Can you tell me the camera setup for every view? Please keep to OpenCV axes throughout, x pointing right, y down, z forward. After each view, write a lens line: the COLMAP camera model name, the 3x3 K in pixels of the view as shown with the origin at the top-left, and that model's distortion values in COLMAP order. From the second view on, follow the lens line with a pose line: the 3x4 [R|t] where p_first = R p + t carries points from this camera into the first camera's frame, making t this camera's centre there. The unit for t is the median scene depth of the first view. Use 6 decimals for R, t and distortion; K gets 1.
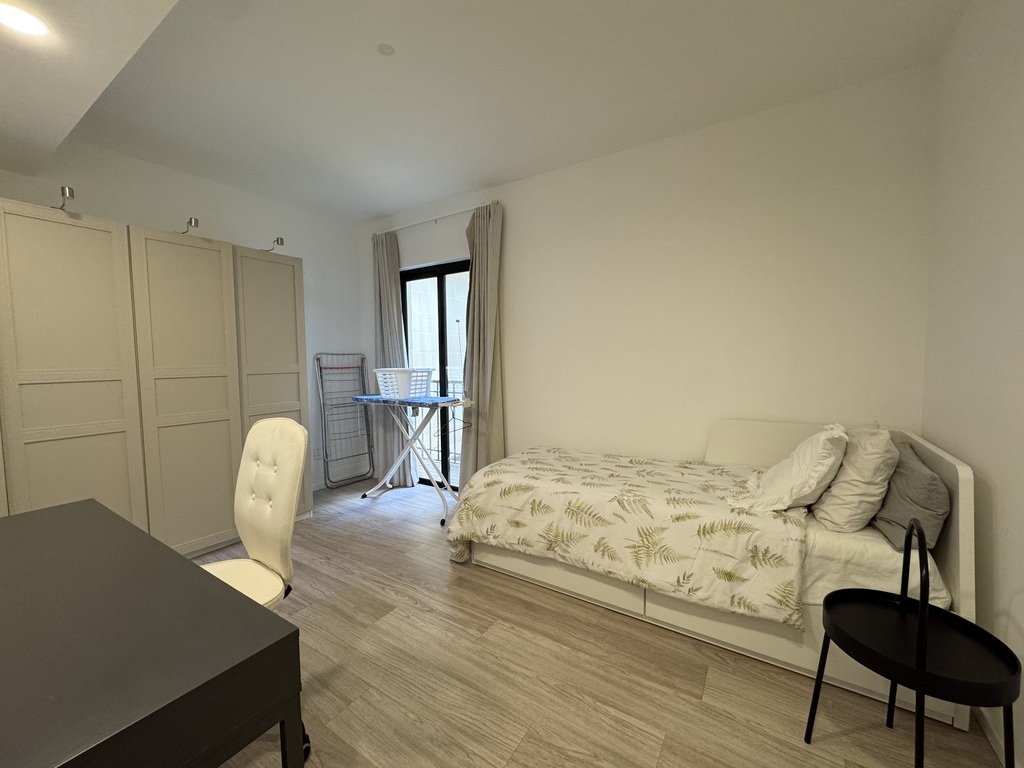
lens RADIAL K [[408.5, 0, 512.0], [0, 408.5, 384.0], [0, 0, 1]] dist [-0.001280, -0.000218]
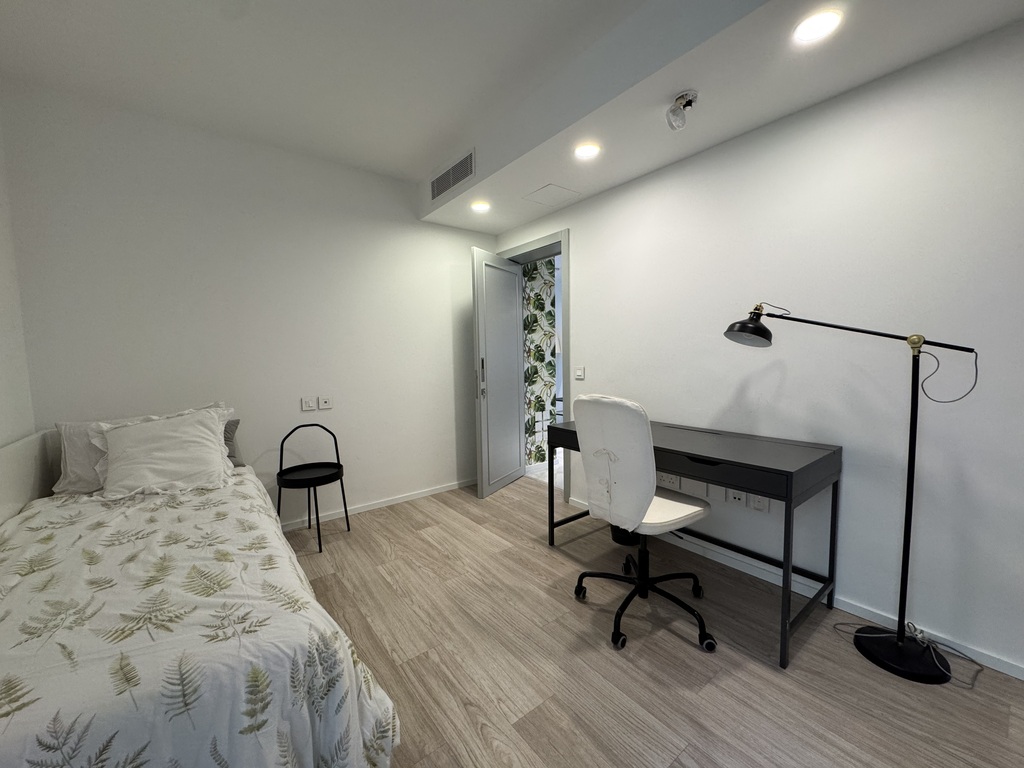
lens RADIAL K [[408.5, 0, 512.0], [0, 408.5, 384.0], [0, 0, 1]] dist [-0.001280, -0.000218]
pose [[-0.941605, 0.002125, 0.336713, -0.570114], [0.050830, 0.989418, 0.135900, -0.093220], [-0.332861, 0.145079, -0.931749, 1.733628]]
